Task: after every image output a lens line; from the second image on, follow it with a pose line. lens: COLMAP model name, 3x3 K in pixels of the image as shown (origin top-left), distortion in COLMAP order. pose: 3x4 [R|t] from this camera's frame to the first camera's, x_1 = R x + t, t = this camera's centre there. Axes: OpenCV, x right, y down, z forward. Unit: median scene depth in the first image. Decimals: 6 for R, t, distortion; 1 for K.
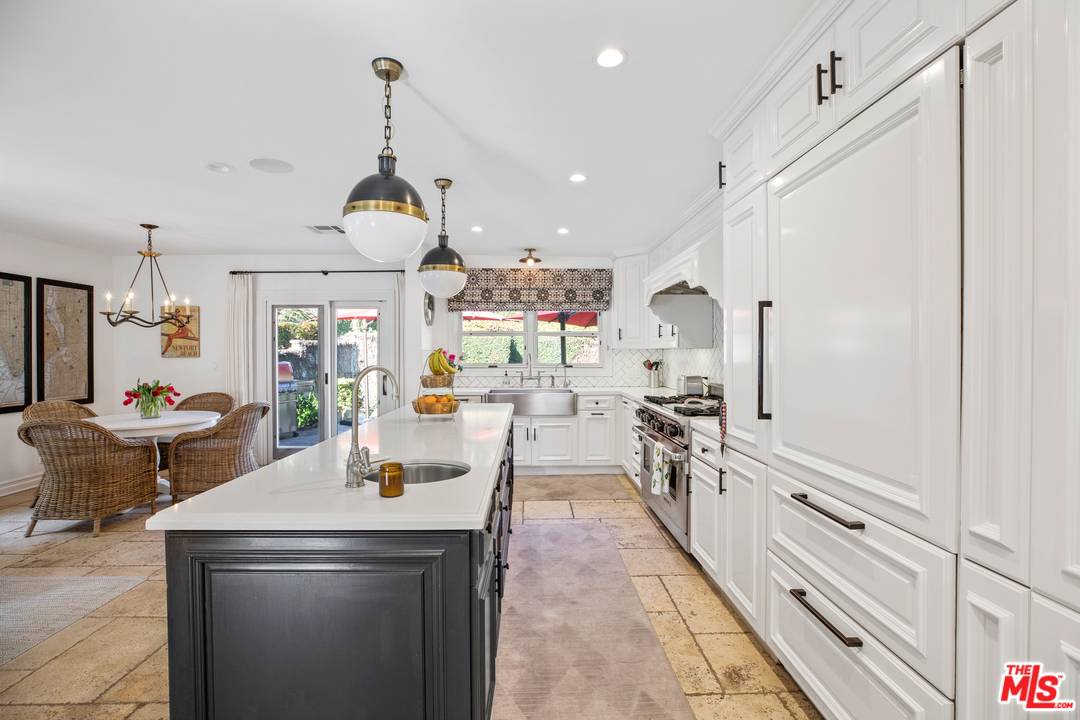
lens RADIAL K [[493.7, 0, 544.1], [0, 493.7, 357.0], [0, 0, 1]] dist [-0.042346, 0.014354]
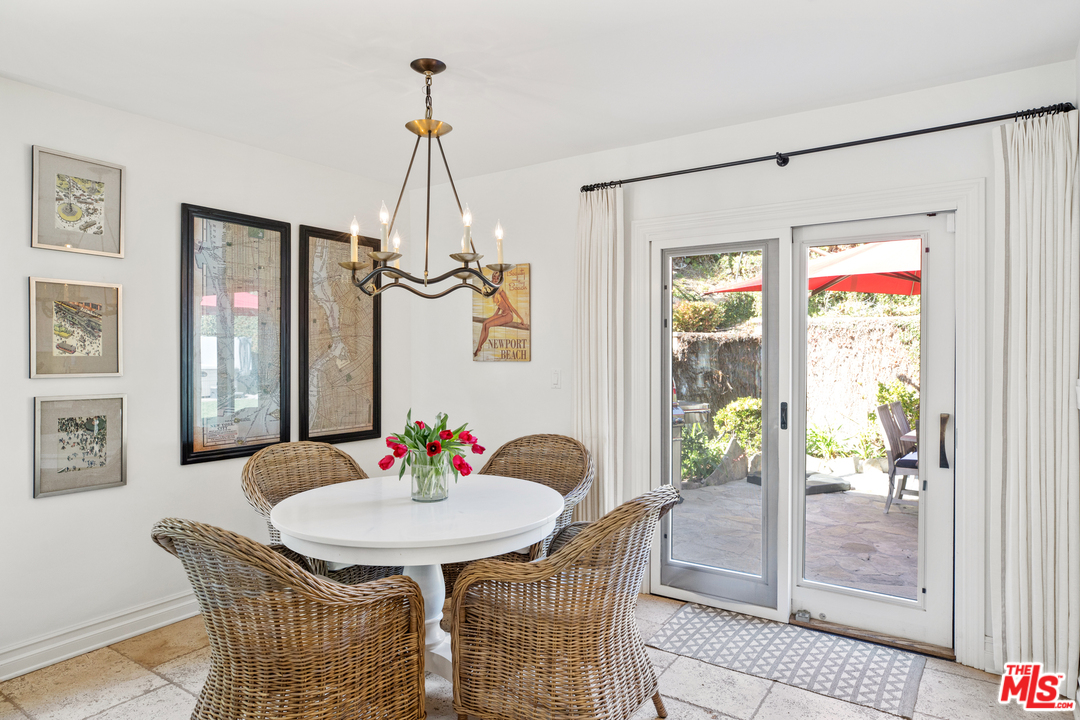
lens RADIAL K [[651.5, 0, 544.5], [0, 651.5, 354.7], [0, 0, 1]] dist [-0.045687, 0.041045]
pose [[0.814573, 0.002001, -0.580058, -0.364741], [-0.005929, 0.999971, -0.004877, -0.004375], [0.580031, 0.007412, 0.814561, 0.546941]]
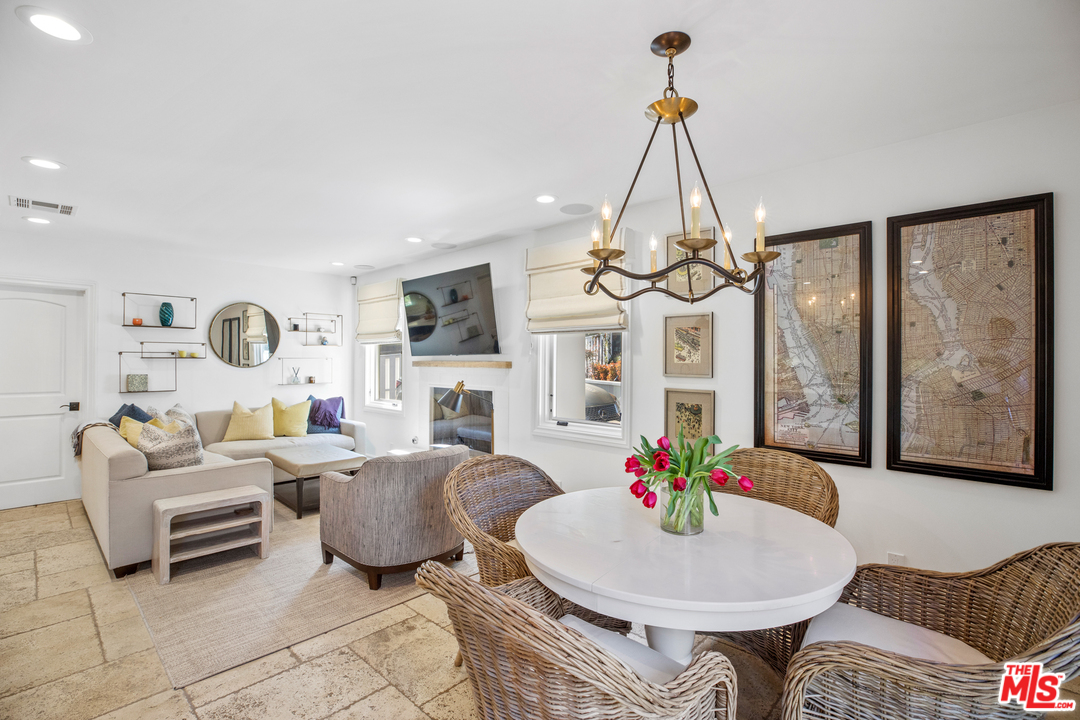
lens RADIAL K [[493.7, 0, 544.1], [0, 493.7, 357.0], [0, 0, 1]] dist [-0.042346, 0.014354]
pose [[-0.699942, -0.004049, -0.714188, -0.432258], [-0.009365, 0.999950, 0.003509, -0.012620], [0.714138, 0.009144, -0.699945, 1.142340]]
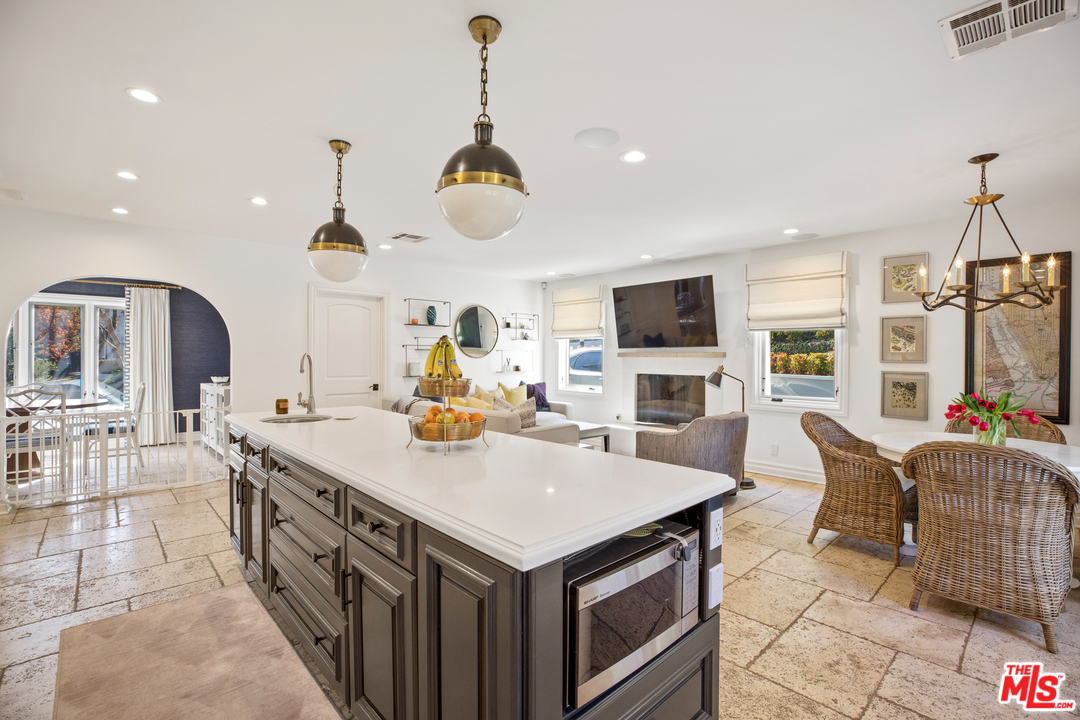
lens RADIAL K [[493.7, 0, 544.1], [0, 493.7, 357.0], [0, 0, 1]] dist [-0.042346, 0.014354]
pose [[-0.748225, 0.002635, -0.663440, 0.074082], [-0.009034, 0.999859, 0.014159, -0.001135], [0.663384, 0.016588, -0.748096, 1.036327]]
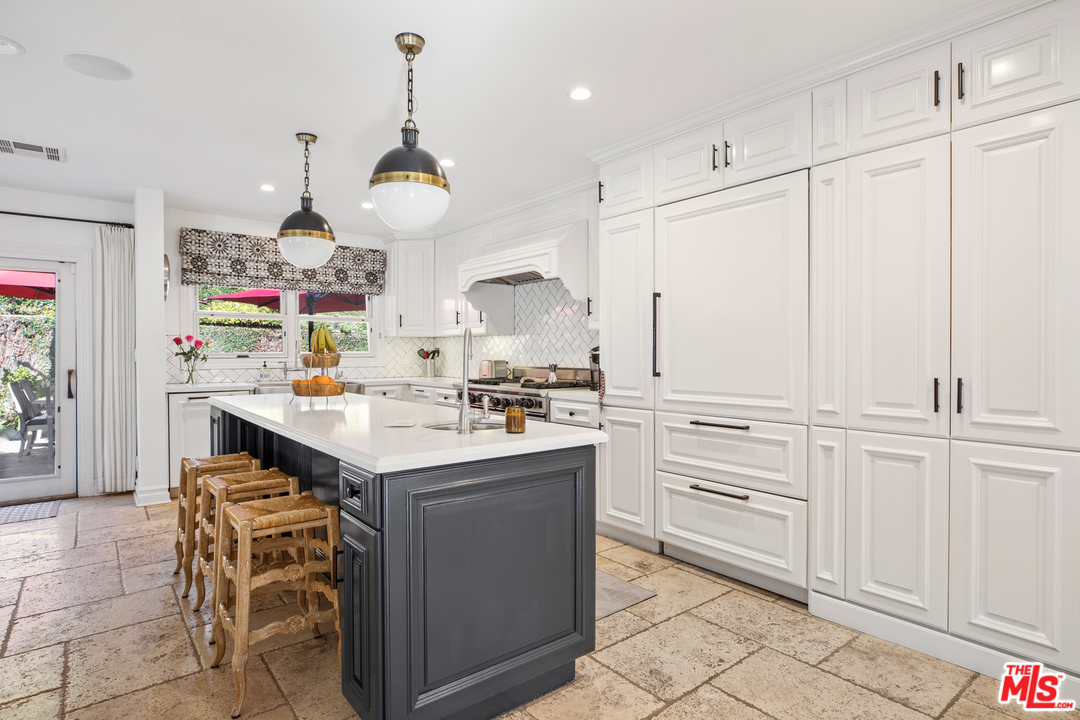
lens RADIAL K [[577.1, 0, 546.2], [0, 577.1, 357.8], [0, 0, 1]] dist [-0.021539, 0.003132]
pose [[0.796679, -0.004932, 0.604382, -0.347278], [0.005755, 0.999983, 0.000573, 0.030259], [-0.604375, 0.003022, 0.796694, -0.057044]]
